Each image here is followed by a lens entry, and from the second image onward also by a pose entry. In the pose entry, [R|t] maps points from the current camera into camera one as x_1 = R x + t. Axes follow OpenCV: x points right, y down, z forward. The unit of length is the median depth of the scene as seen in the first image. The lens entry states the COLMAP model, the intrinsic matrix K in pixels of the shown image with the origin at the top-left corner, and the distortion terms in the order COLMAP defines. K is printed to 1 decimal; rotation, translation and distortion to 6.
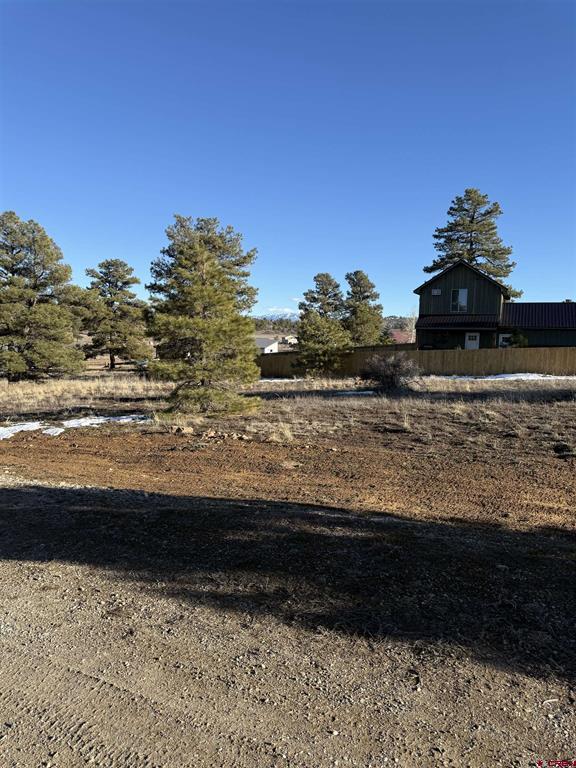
lens RADIAL K [[535.2, 0, 283.8], [0, 535.2, 382.2], [0, 0, 1]] dist [0.052512, -0.053709]
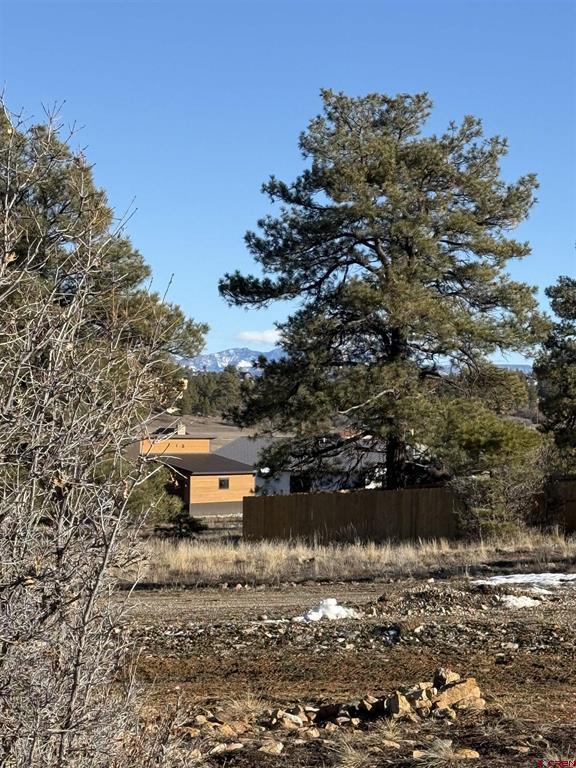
lens RADIAL K [[2090.8, 0, 285.2], [0, 2090.8, 382.7], [0, 0, 1]] dist [0.183405, 0.000000]
pose [[0.999982, -0.004308, 0.004097, -0.229390], [0.004737, 0.993787, -0.111199, 0.037591], [-0.003593, 0.111216, 0.993790, -0.359451]]
